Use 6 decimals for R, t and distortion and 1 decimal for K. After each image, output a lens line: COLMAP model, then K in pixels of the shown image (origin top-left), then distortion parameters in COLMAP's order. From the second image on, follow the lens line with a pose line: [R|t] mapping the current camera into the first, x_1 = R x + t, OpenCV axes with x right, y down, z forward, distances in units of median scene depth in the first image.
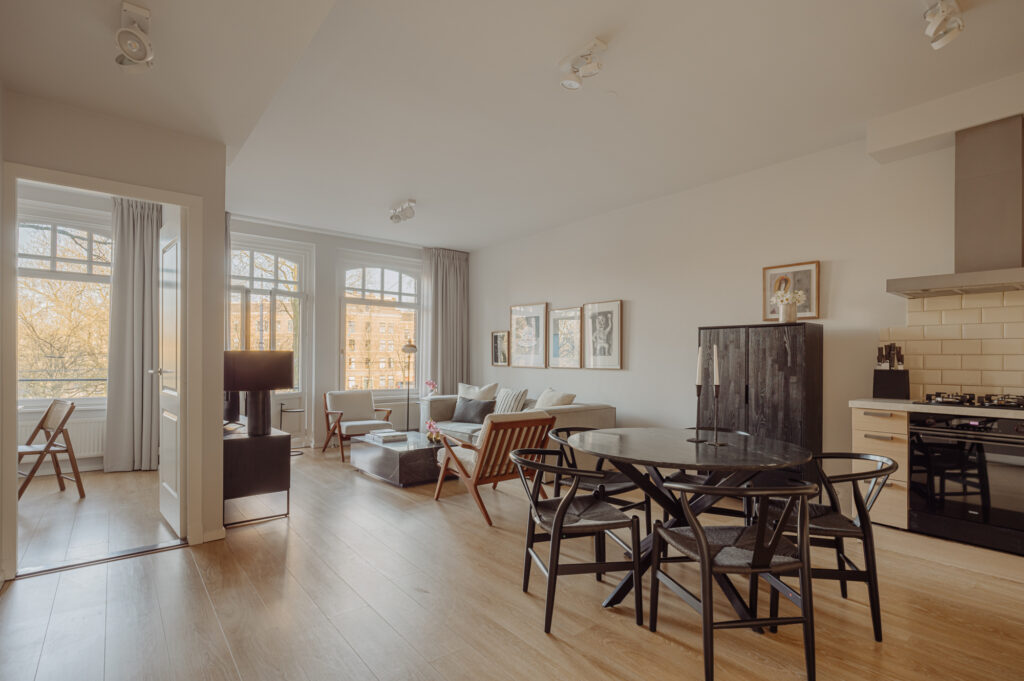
lens RADIAL K [[497.1, 0, 529.2], [0, 497.1, 363.3], [0, 0, 1]] dist [0.000532, 0.000141]
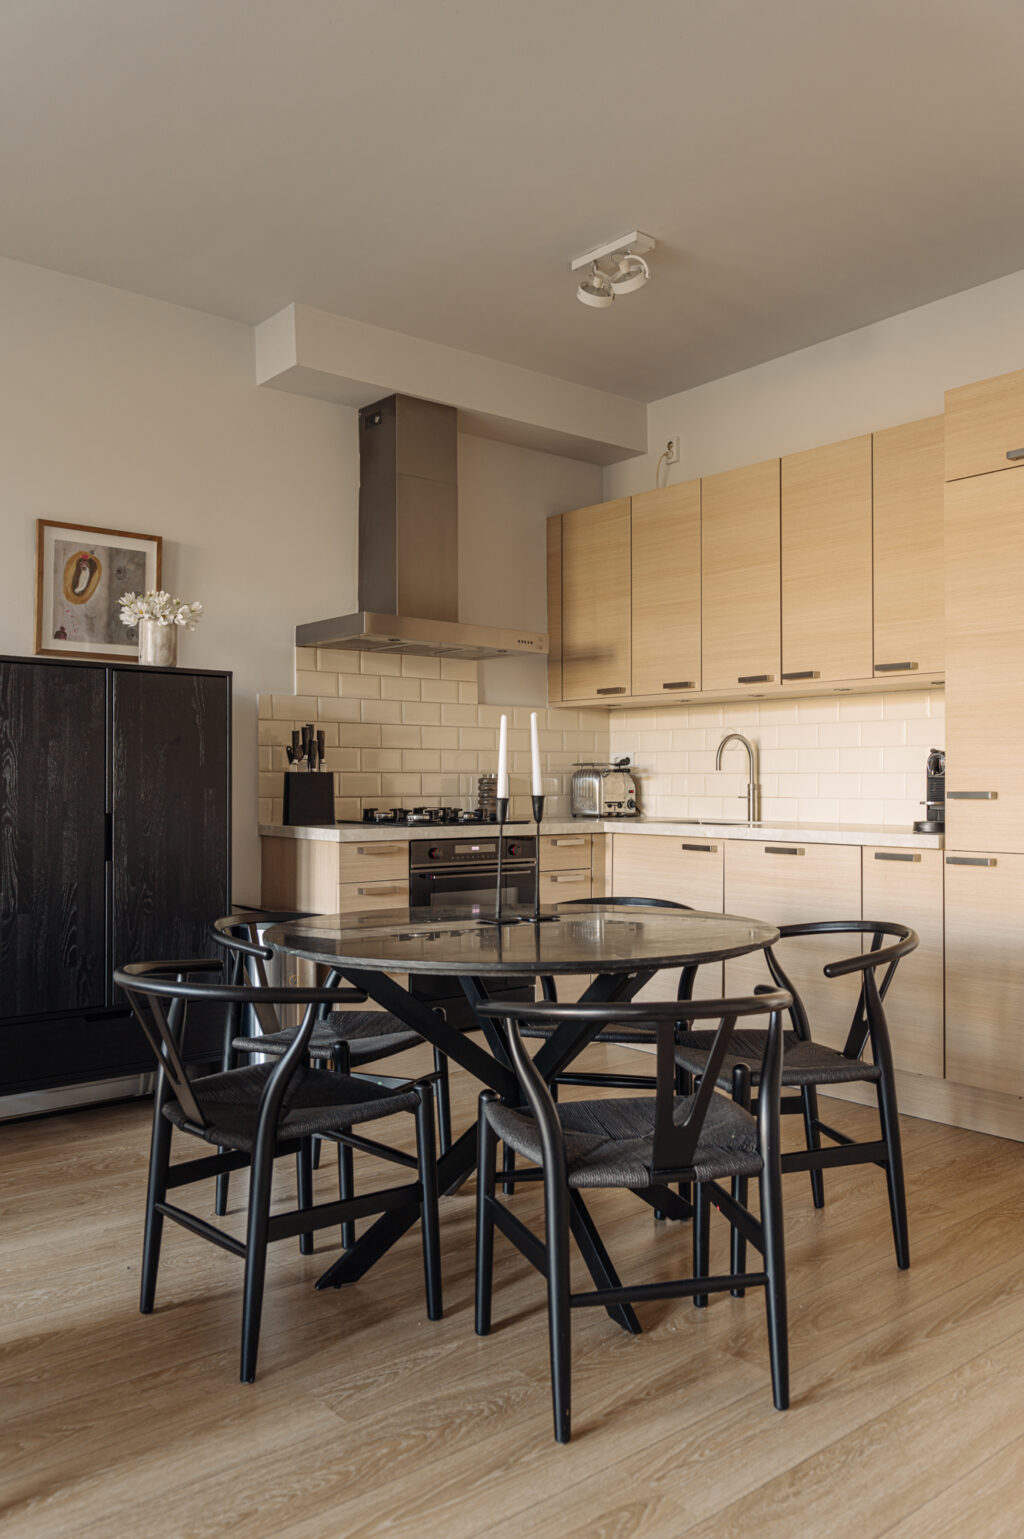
lens RADIAL K [[1196.7, 0, 511.8], [0, 1196.7, 767.9], [0, 0, 1]] dist [-0.012482, -0.001121]
pose [[-0.002875, 0.005584, 0.999980, -0.372480], [0.006688, 0.999962, -0.005564, 0.010445], [-0.999974, 0.006672, -0.002912, 0.486935]]
